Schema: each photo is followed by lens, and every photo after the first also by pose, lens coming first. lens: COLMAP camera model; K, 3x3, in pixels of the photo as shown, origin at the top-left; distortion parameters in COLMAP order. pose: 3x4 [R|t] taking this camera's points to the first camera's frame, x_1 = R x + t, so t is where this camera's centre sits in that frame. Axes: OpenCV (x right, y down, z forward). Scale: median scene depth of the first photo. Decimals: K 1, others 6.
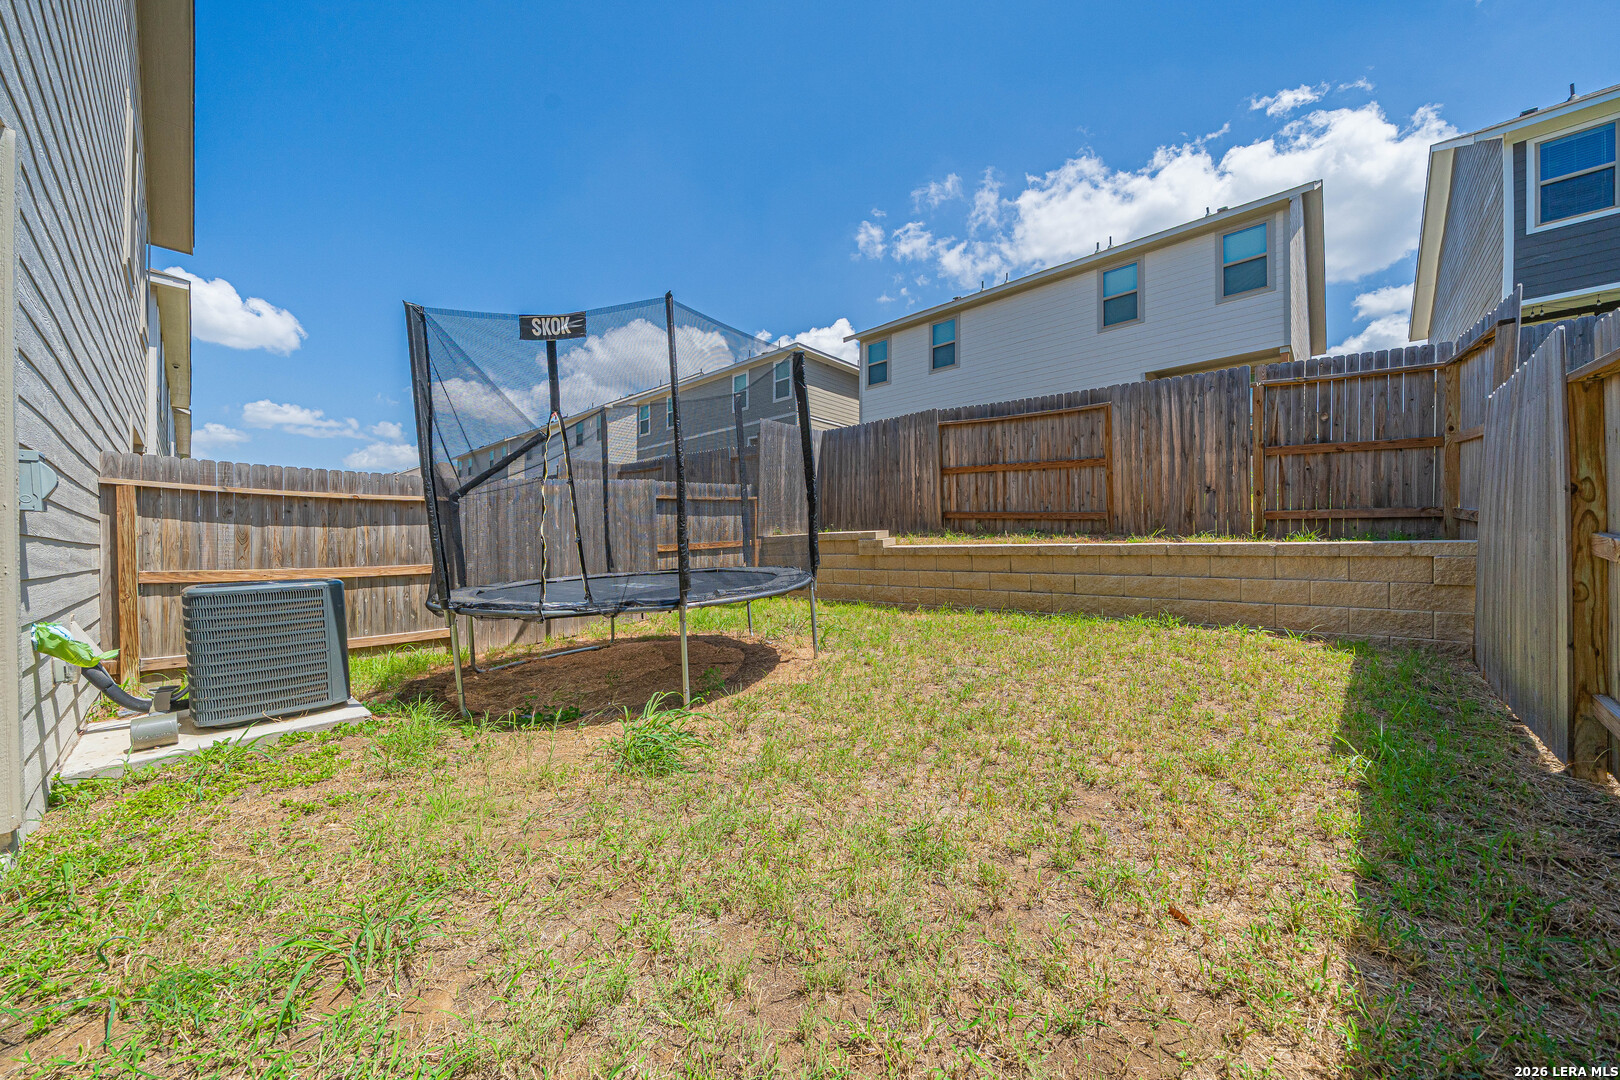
lens RADIAL K [[569.8, 0, 801.9], [0, 569.8, 552.6], [0, 0, 1]] dist [-0.003877, -0.000348]
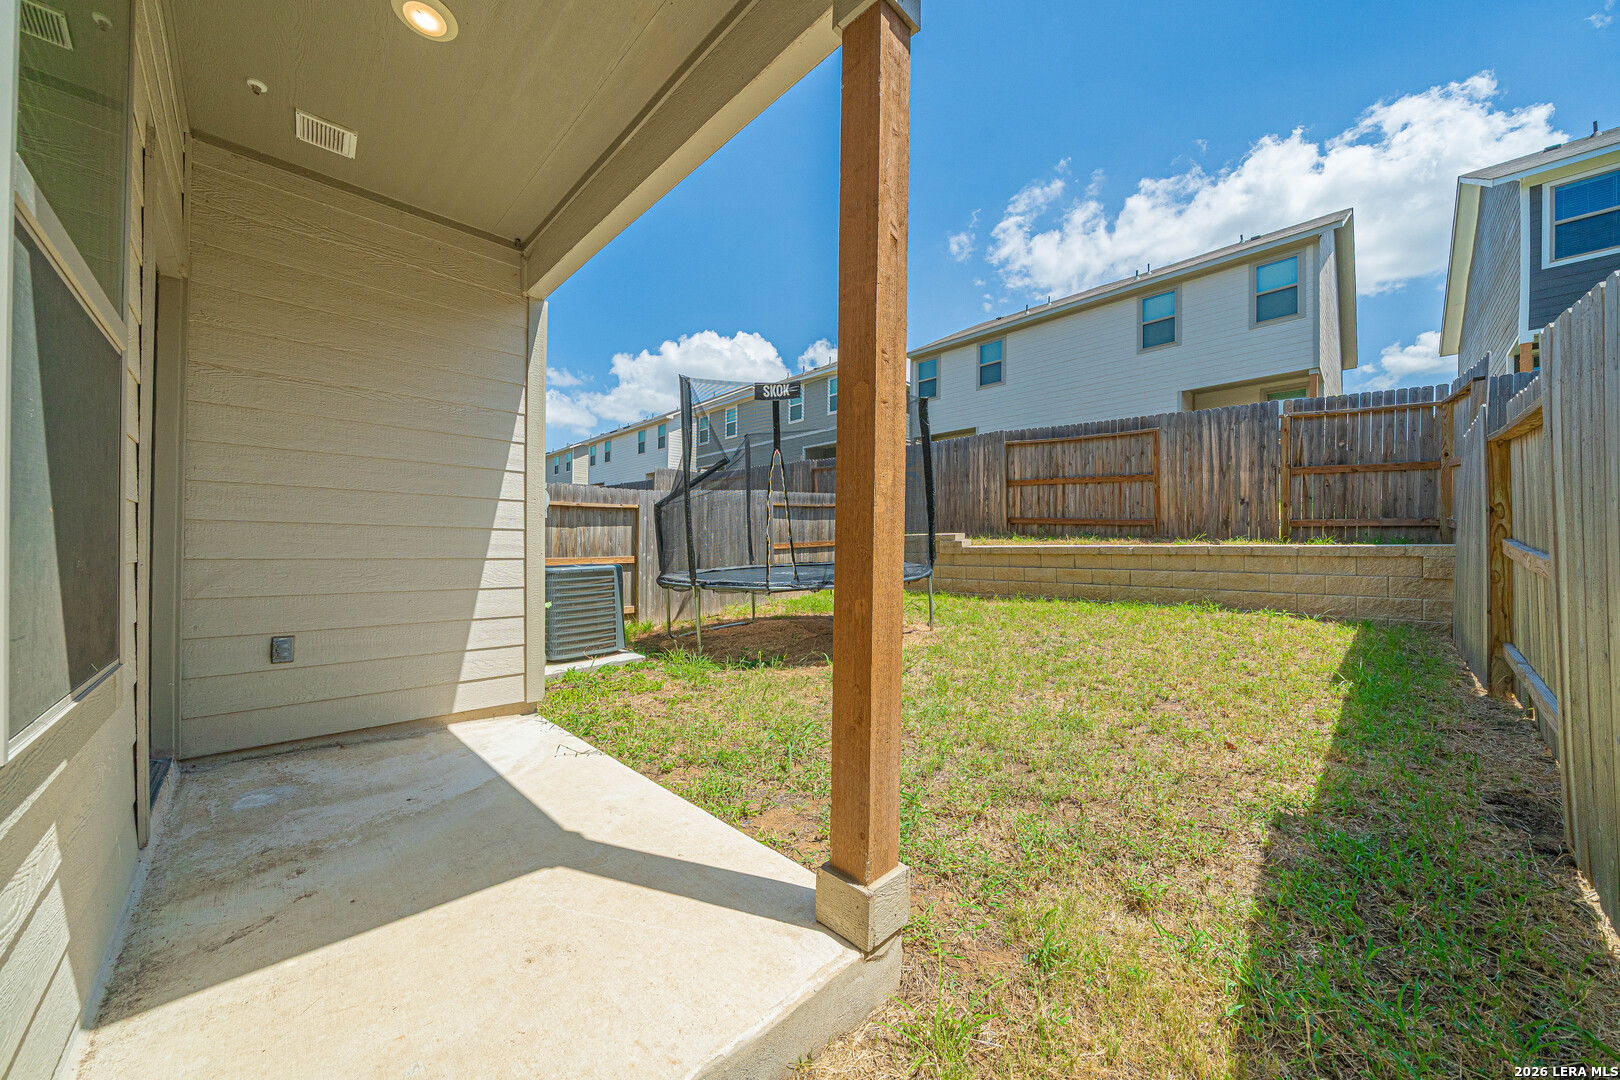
lens RADIAL K [[554.2, 0, 801.2], [0, 554.2, 552.7], [0, 0, 1]] dist [-0.005262, -0.000078]
pose [[0.998774, 0.009676, -0.048545, -0.150791], [-0.009759, 0.999951, -0.001489, 0.008262], [0.048528, 0.001961, 0.998820, -0.200477]]
